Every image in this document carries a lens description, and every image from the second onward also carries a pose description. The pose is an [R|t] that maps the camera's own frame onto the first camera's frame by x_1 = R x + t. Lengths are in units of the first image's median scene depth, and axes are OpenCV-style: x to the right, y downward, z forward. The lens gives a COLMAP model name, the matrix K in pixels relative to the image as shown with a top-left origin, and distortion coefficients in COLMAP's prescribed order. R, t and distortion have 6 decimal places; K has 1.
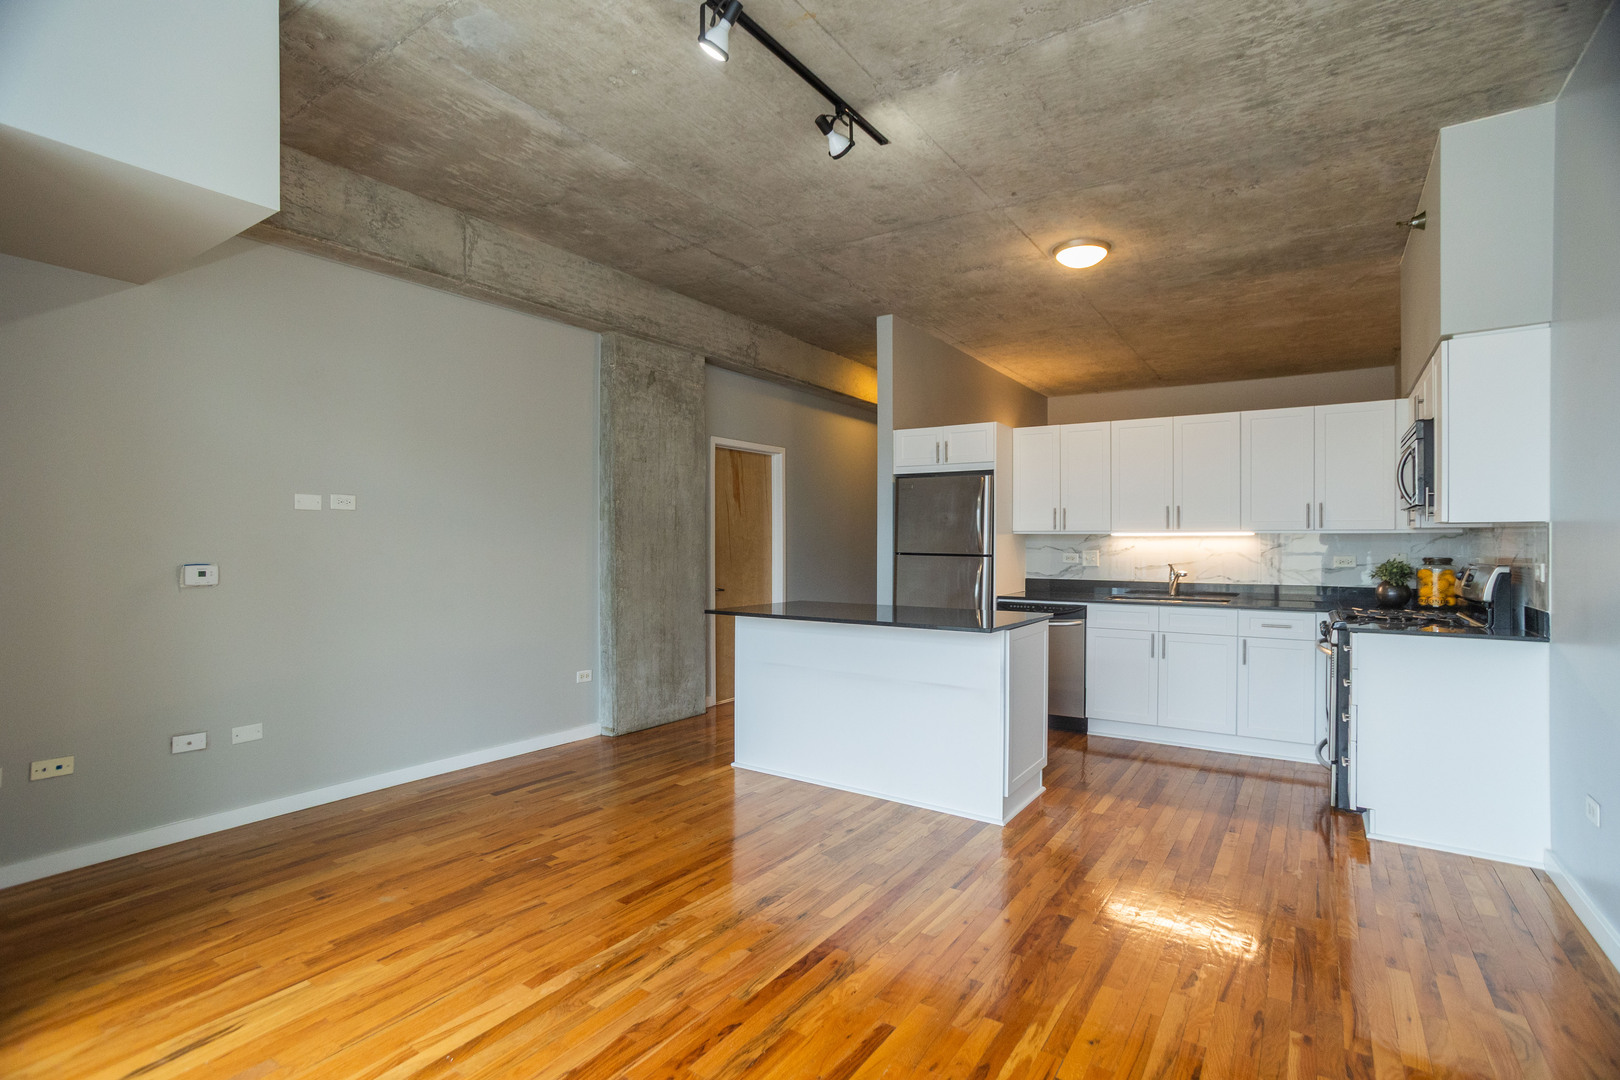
lens RADIAL K [[775.8, 0, 806.9], [0, 775.8, 539.4], [0, 0, 1]] dist [-0.056498, 0.033457]
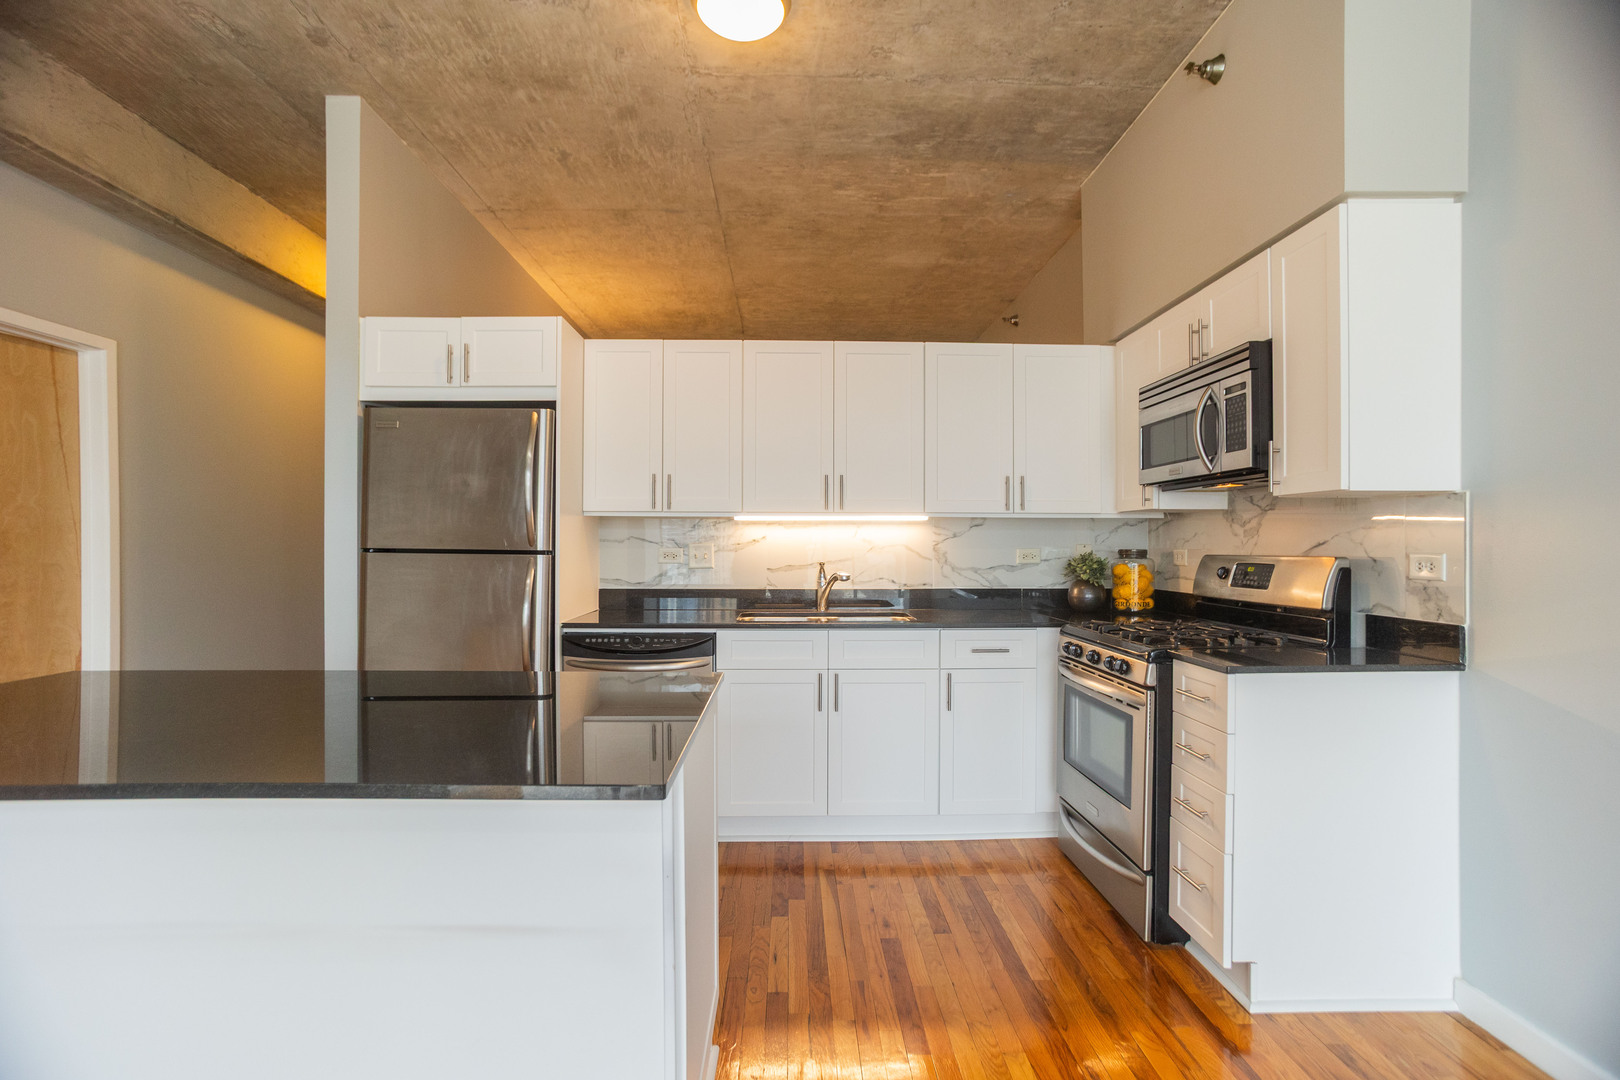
lens RADIAL K [[775.8, 0, 811.3], [0, 775.8, 544.2], [0, 0, 1]] dist [-0.056498, 0.033457]
pose [[0.812229, -0.003517, 0.583328, 0.087166], [-0.000976, 0.999972, 0.007388, 0.014441], [-0.583337, -0.006570, 0.812203, 0.593499]]
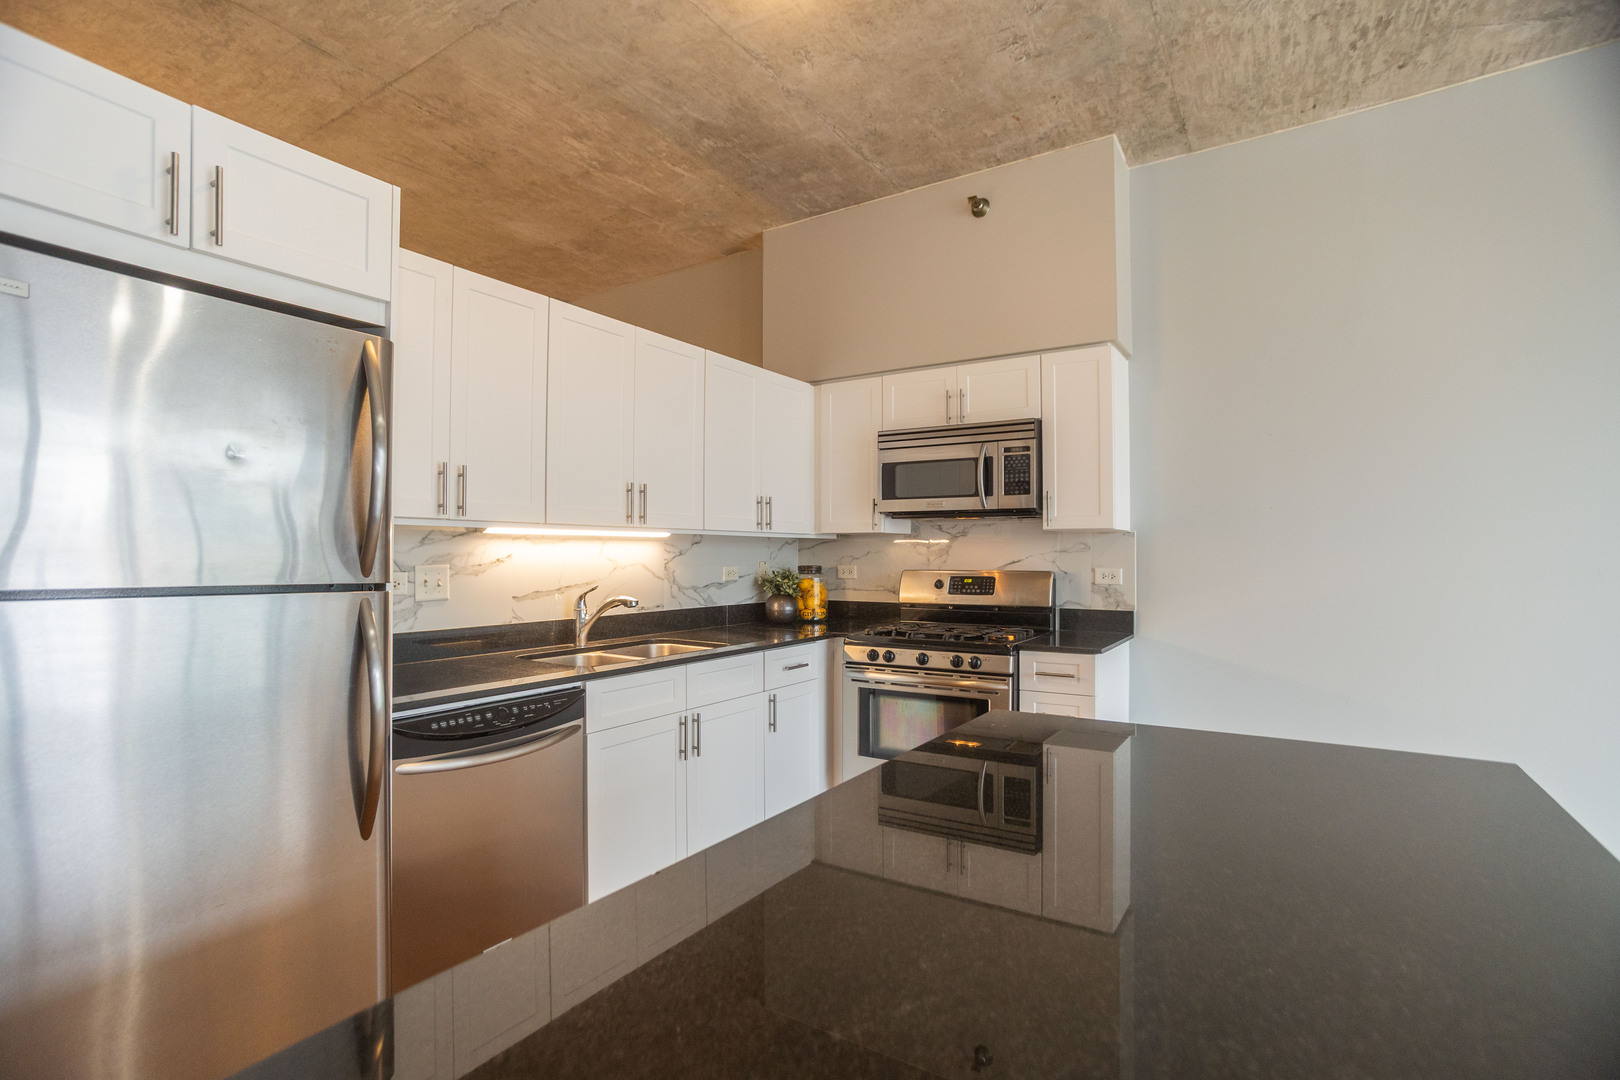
lens RADIAL K [[775.8, 0, 805.9], [0, 775.8, 549.1], [0, 0, 1]] dist [-0.056498, 0.033457]
pose [[-0.015412, 0.002603, 0.999878, -0.123576], [-0.006056, 0.999978, -0.002696, 0.007162], [-0.999863, -0.006097, -0.015396, 1.131329]]
